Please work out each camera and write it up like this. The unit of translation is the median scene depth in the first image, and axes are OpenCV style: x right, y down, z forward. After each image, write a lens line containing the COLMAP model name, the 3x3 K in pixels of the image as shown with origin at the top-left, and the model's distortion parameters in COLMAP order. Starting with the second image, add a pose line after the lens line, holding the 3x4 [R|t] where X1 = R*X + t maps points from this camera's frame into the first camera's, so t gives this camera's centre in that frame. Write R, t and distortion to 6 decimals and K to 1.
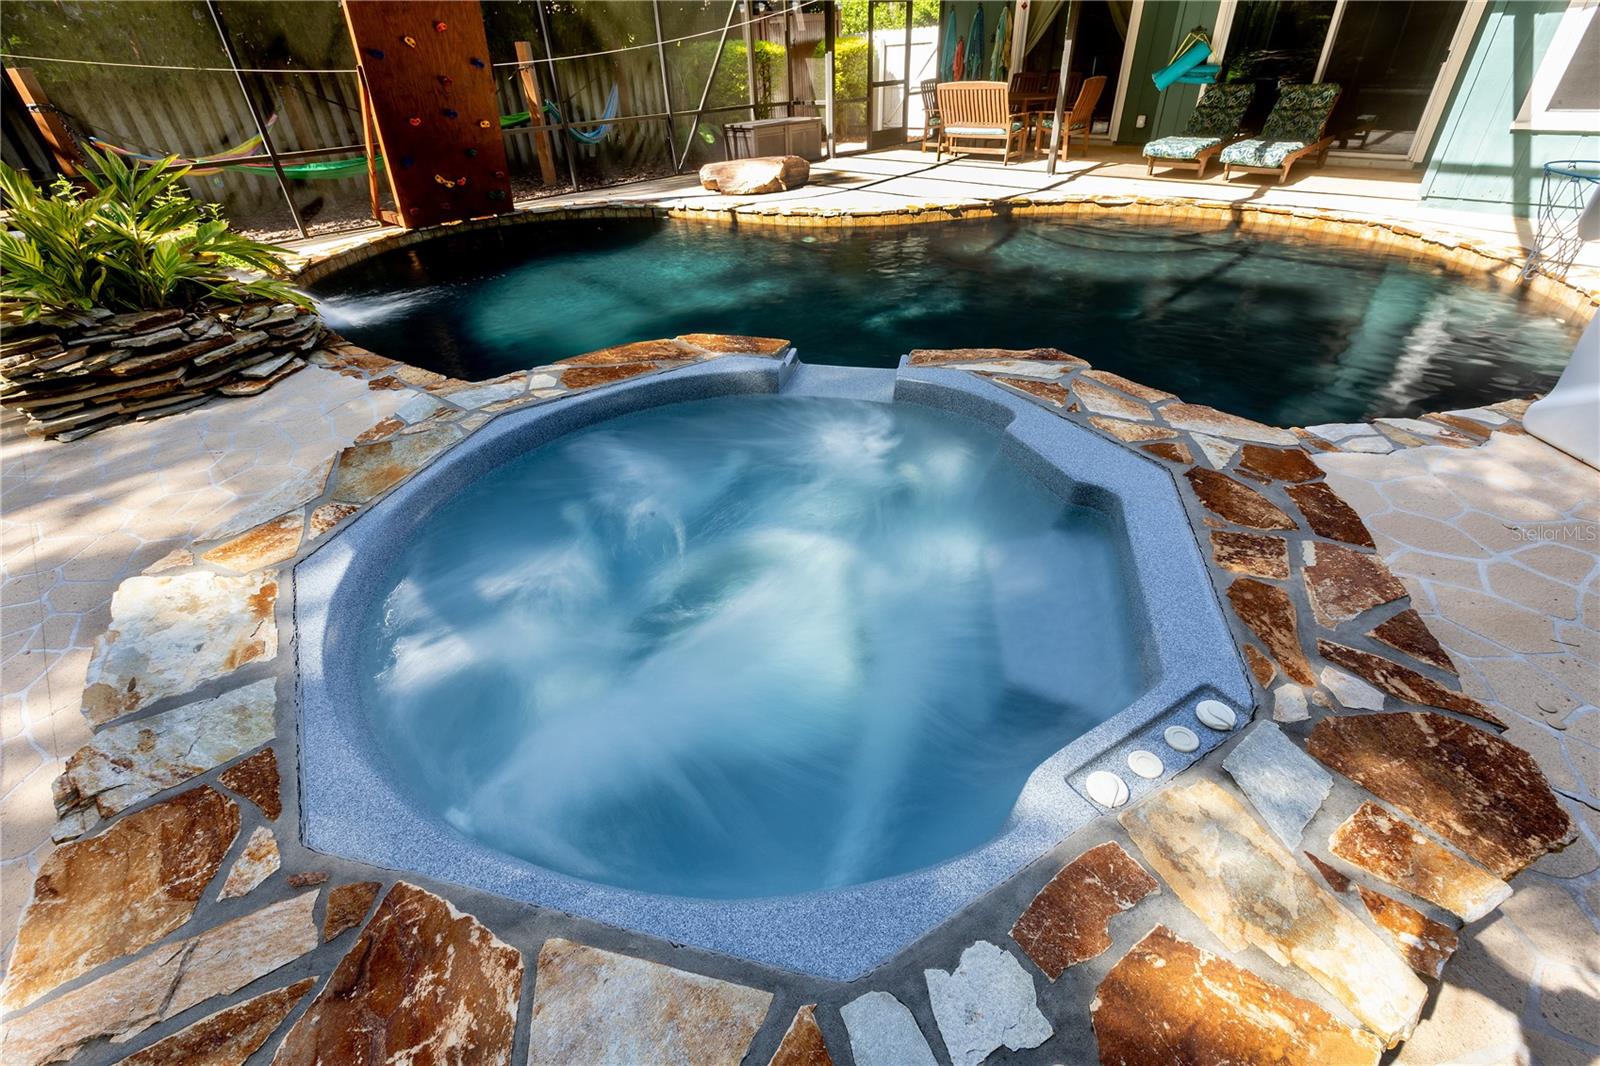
lens RADIAL K [[707.5, 0, 797.5], [0, 707.5, 535.9], [0, 0, 1]] dist [0.017499, -0.012241]
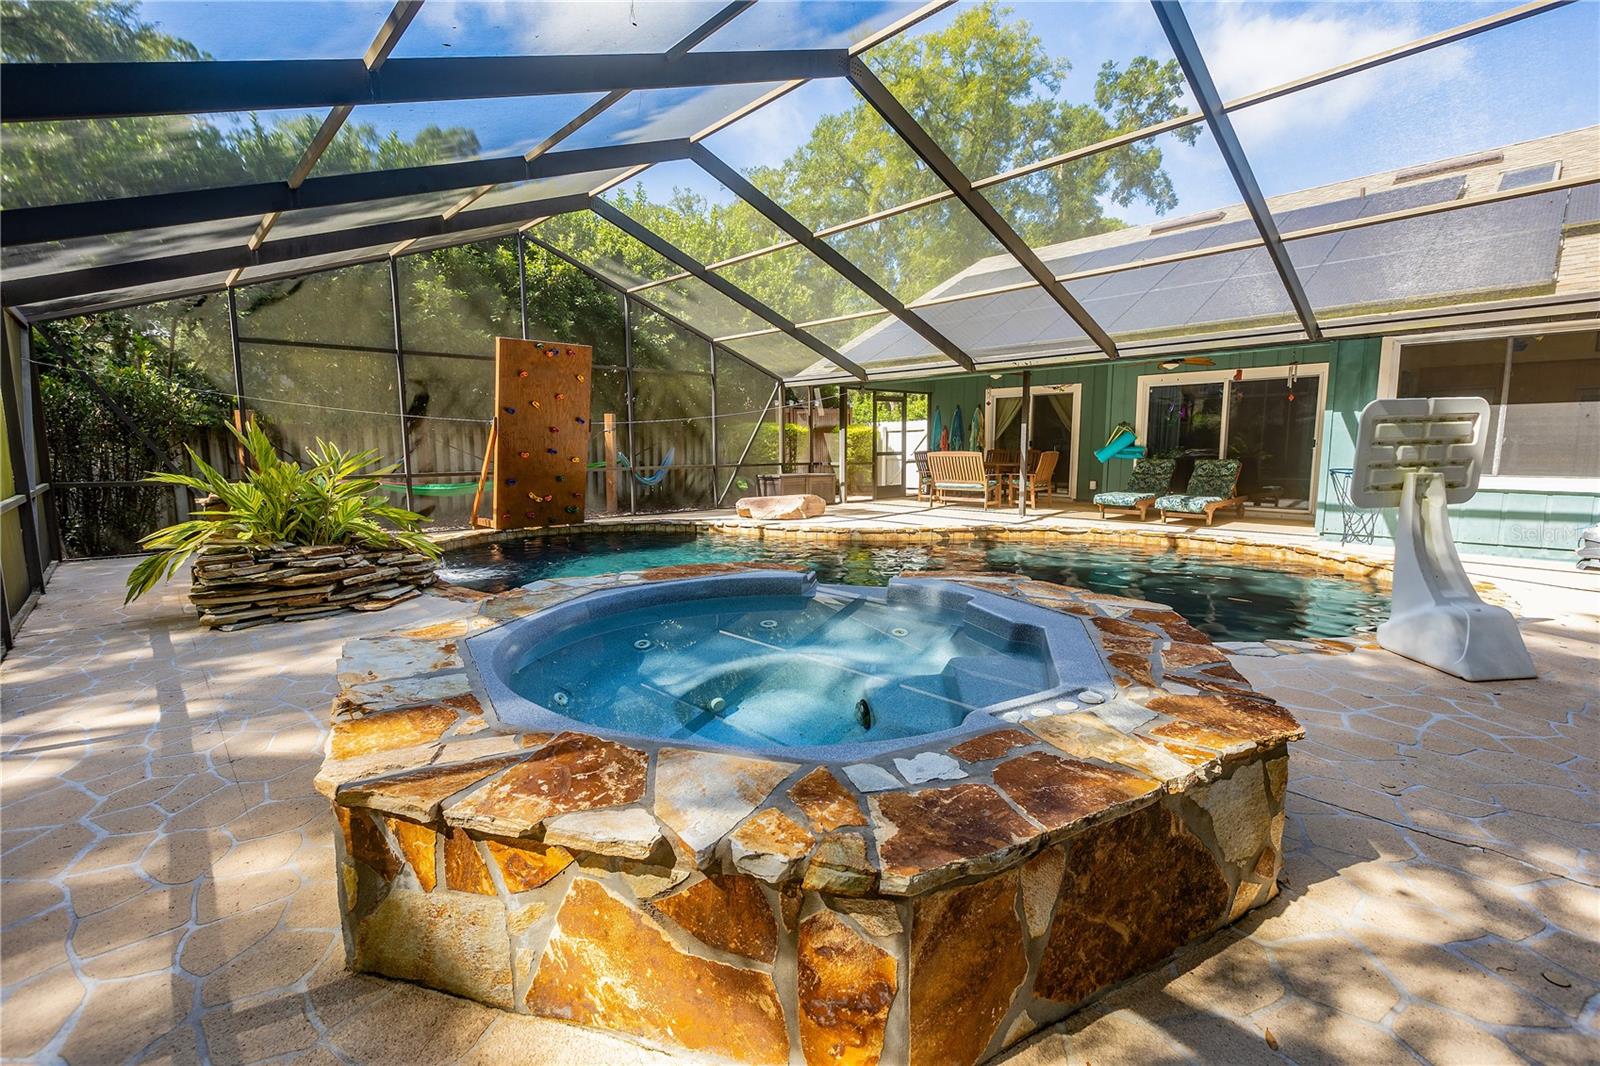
lens RADIAL K [[712.4, 0, 800.0], [0, 712.4, 533.0], [0, 0, 1]] dist [-0.001207, 0.000058]
pose [[0.999127, 0.037687, -0.018006, -0.003132], [-0.041747, 0.887521, -0.458872, 0.102797], [-0.001313, 0.459223, 0.888320, -0.079899]]
